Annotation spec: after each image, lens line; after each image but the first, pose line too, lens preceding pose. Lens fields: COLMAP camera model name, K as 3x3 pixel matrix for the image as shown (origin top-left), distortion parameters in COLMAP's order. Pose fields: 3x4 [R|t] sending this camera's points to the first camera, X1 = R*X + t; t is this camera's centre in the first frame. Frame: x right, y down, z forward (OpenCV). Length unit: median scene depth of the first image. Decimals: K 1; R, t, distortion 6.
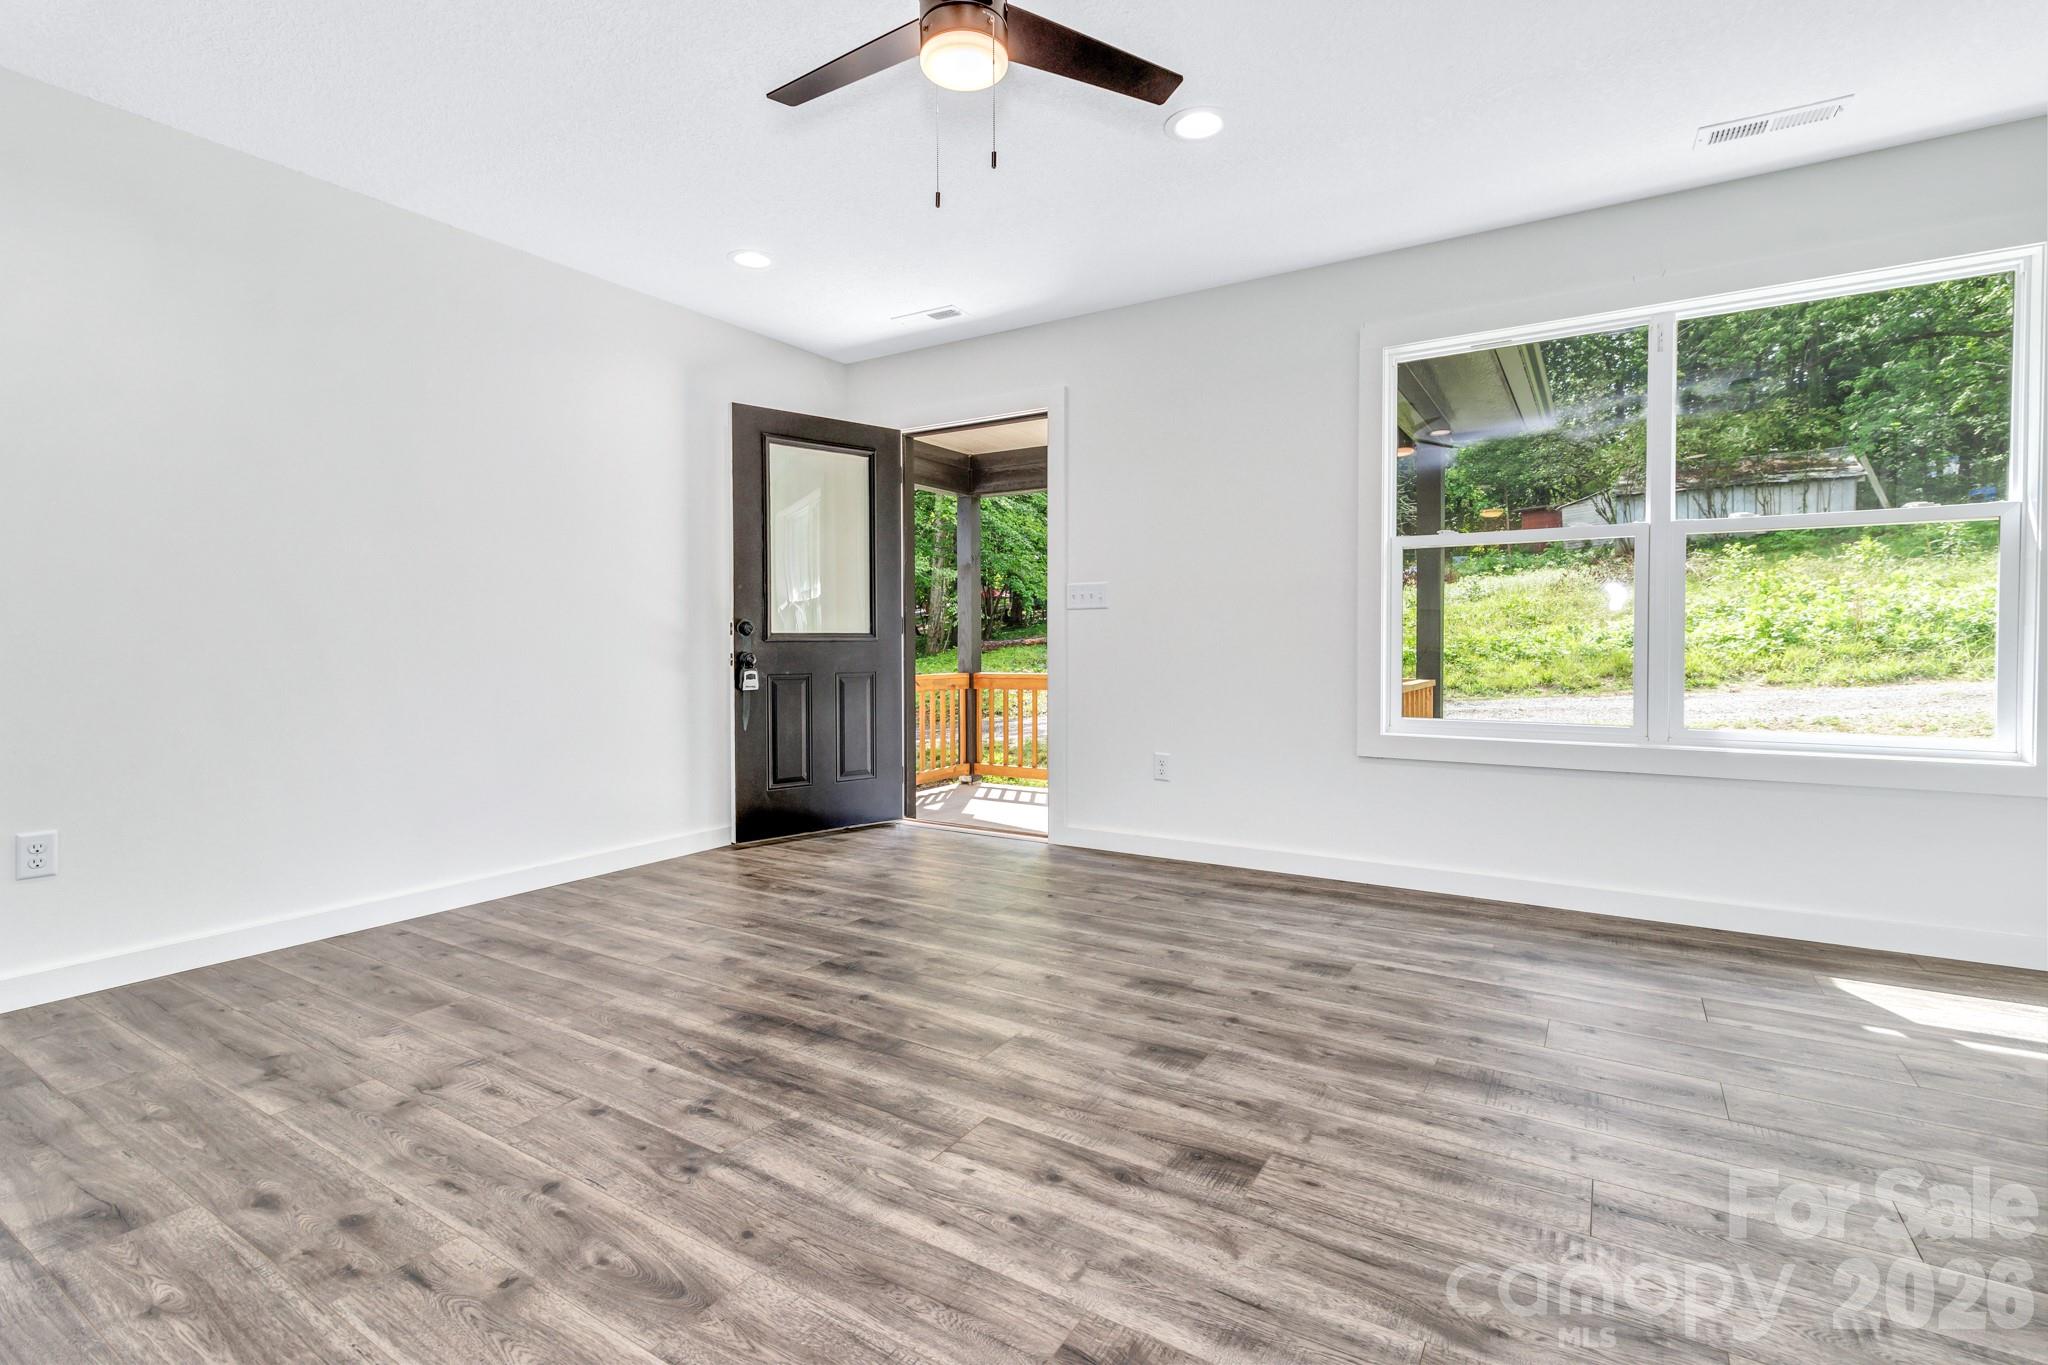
lens RADIAL K [[944.0, 0, 1031.5], [0, 944.0, 662.5], [0, 0, 1]] dist [-0.000287, -0.000235]
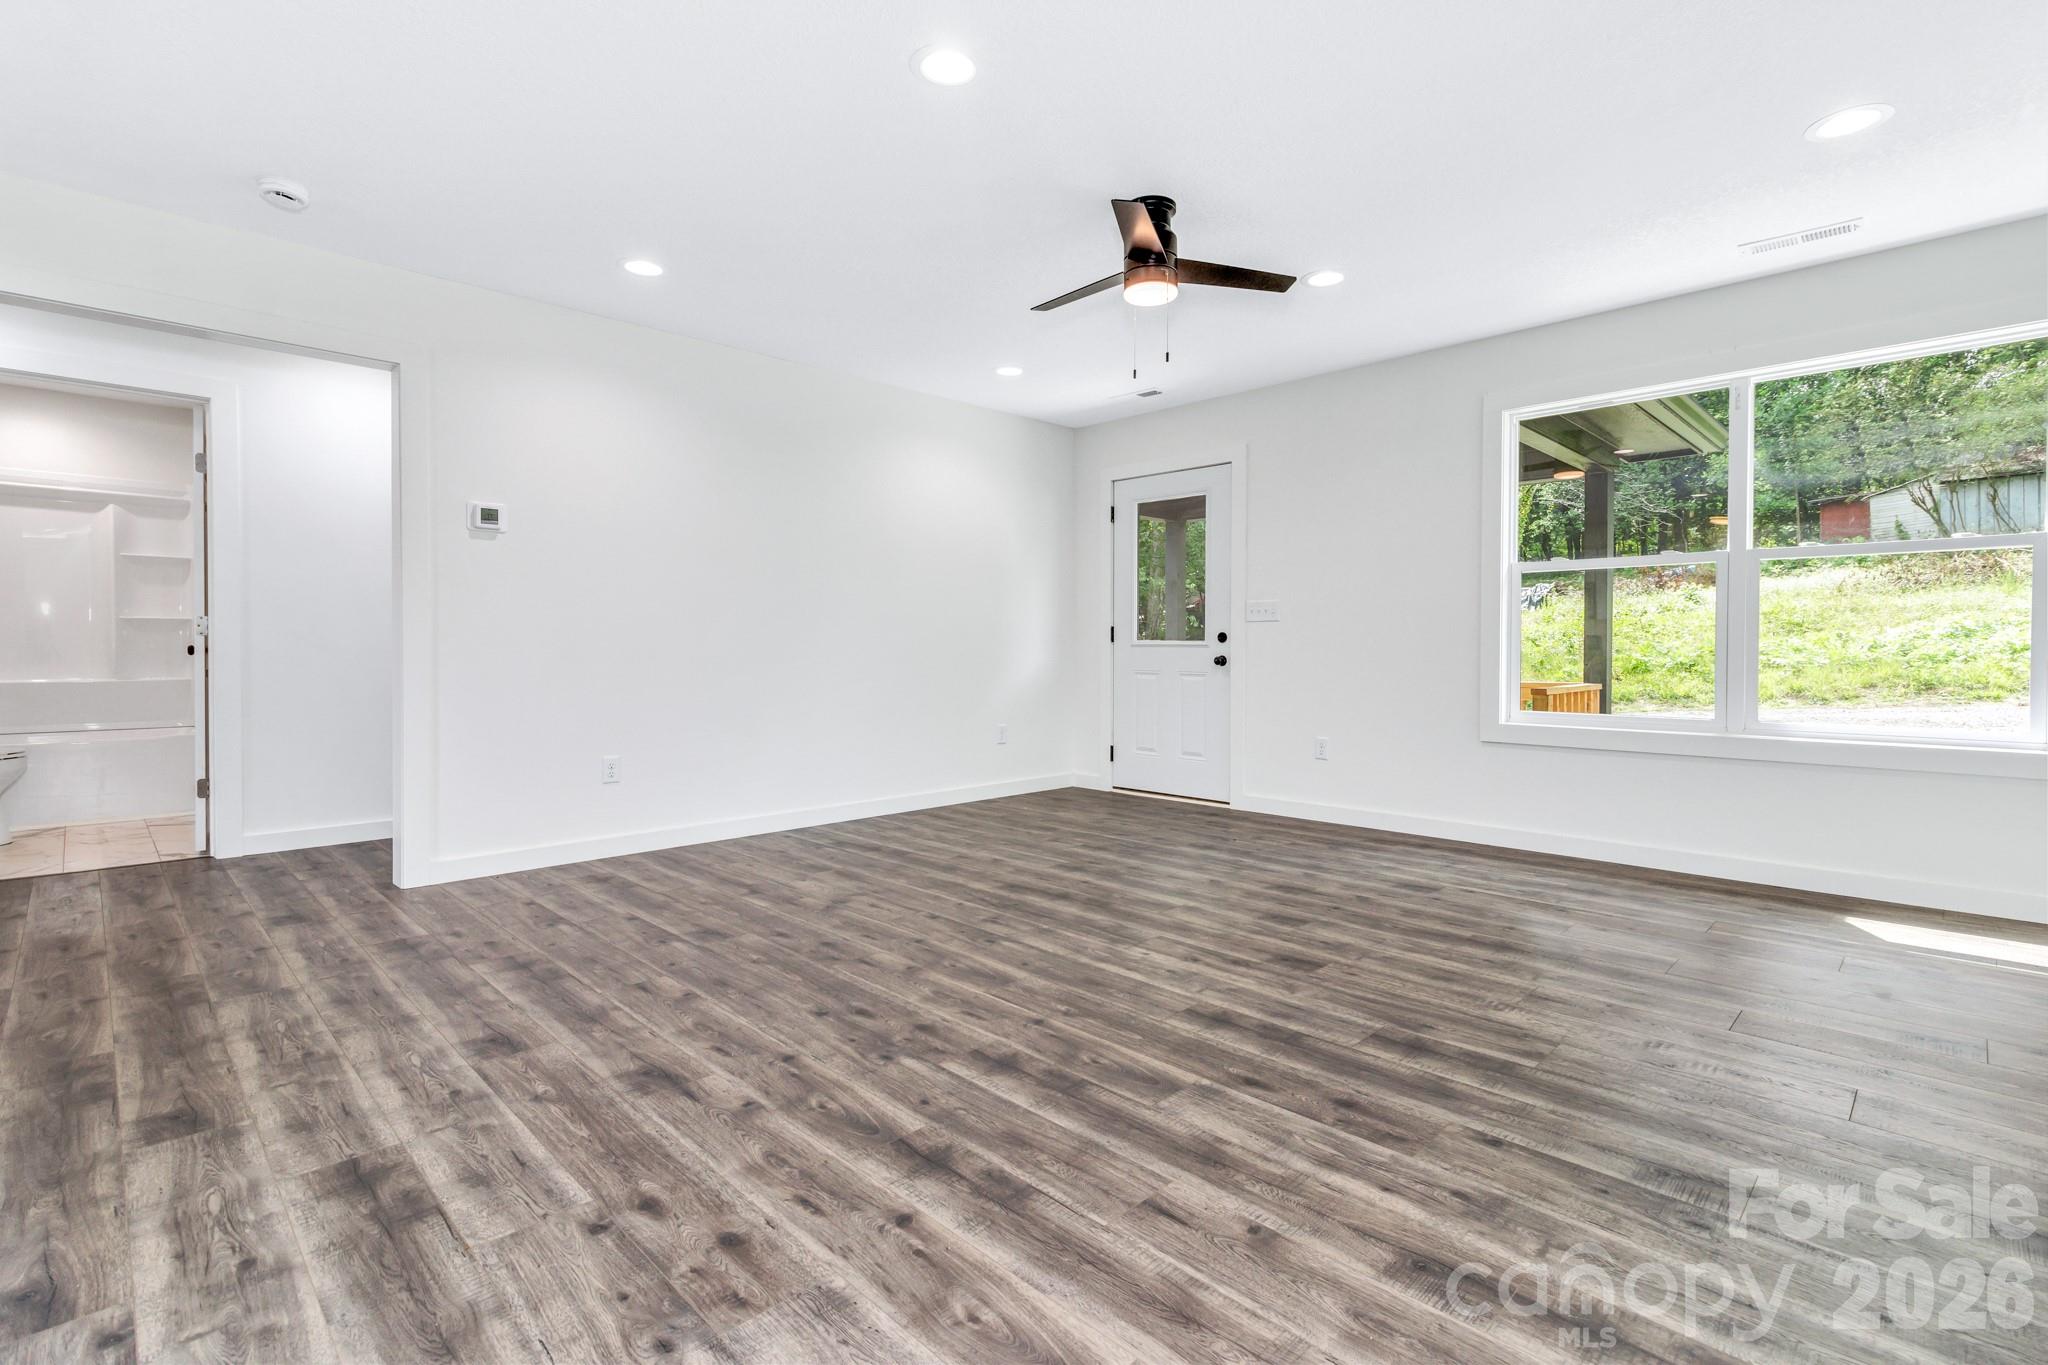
lens RADIAL K [[944.0, 0, 1029.6], [0, 944.0, 663.7], [0, 0, 1]] dist [-0.000287, -0.000235]
pose [[0.972961, 0.007096, -0.230859, 0.086305], [-0.008289, 0.999957, -0.004198, 0.012549], [0.230819, 0.005998, 0.972978, -0.520952]]
